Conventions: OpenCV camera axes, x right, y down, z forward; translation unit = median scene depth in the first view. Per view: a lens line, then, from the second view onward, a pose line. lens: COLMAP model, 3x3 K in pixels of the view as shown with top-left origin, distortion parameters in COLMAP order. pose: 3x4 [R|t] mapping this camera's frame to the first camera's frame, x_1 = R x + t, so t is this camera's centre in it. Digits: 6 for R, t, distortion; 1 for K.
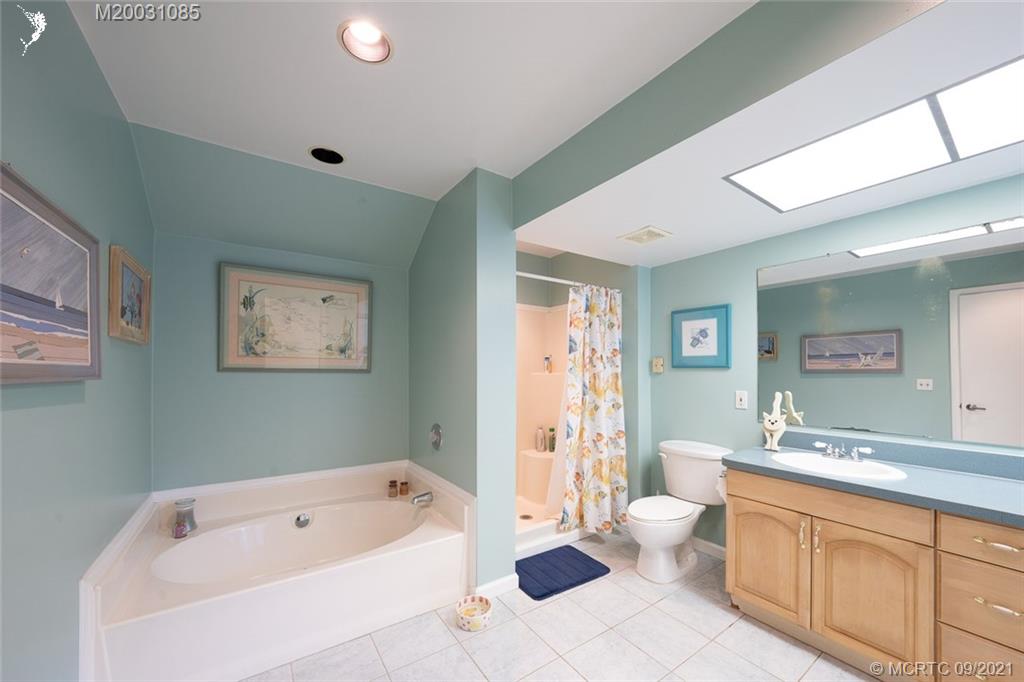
lens RADIAL K [[375.3, 0, 512.5], [0, 375.3, 370.2], [0, 0, 1]] dist [0.000075, 0.000029]
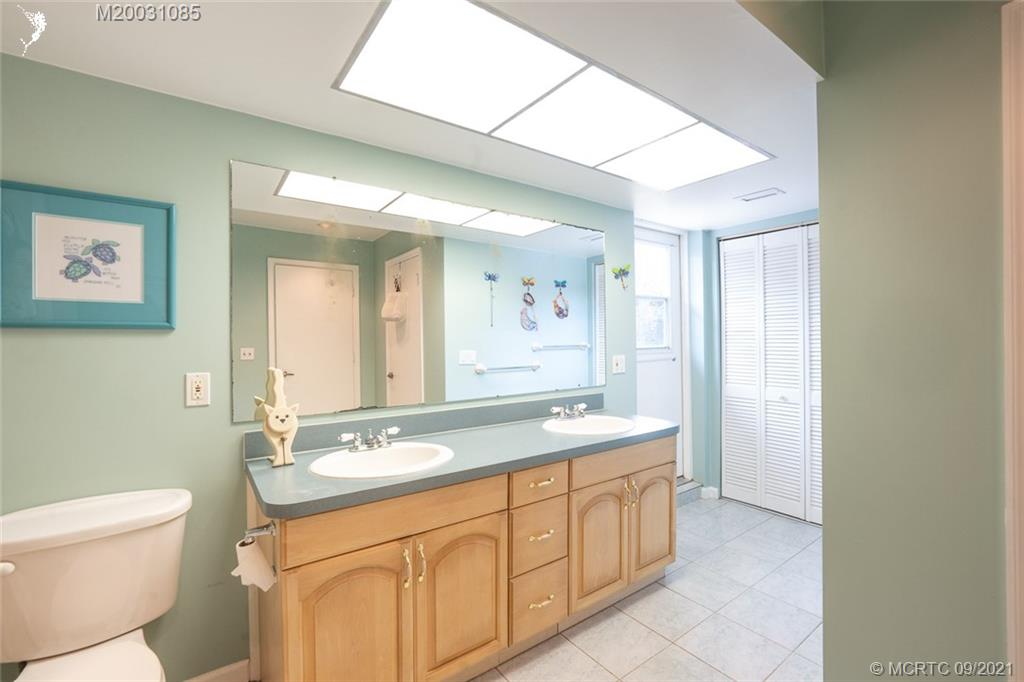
lens RADIAL K [[444.9, 0, 512.0], [0, 444.9, 341.0], [0, 0, 1]] dist [-0.001474, -0.000294]
pose [[-0.027812, -0.002579, 0.999610, -0.045239], [0.004797, 0.999985, 0.002714, 0.010965], [-0.999602, 0.004871, -0.027799, 0.638658]]
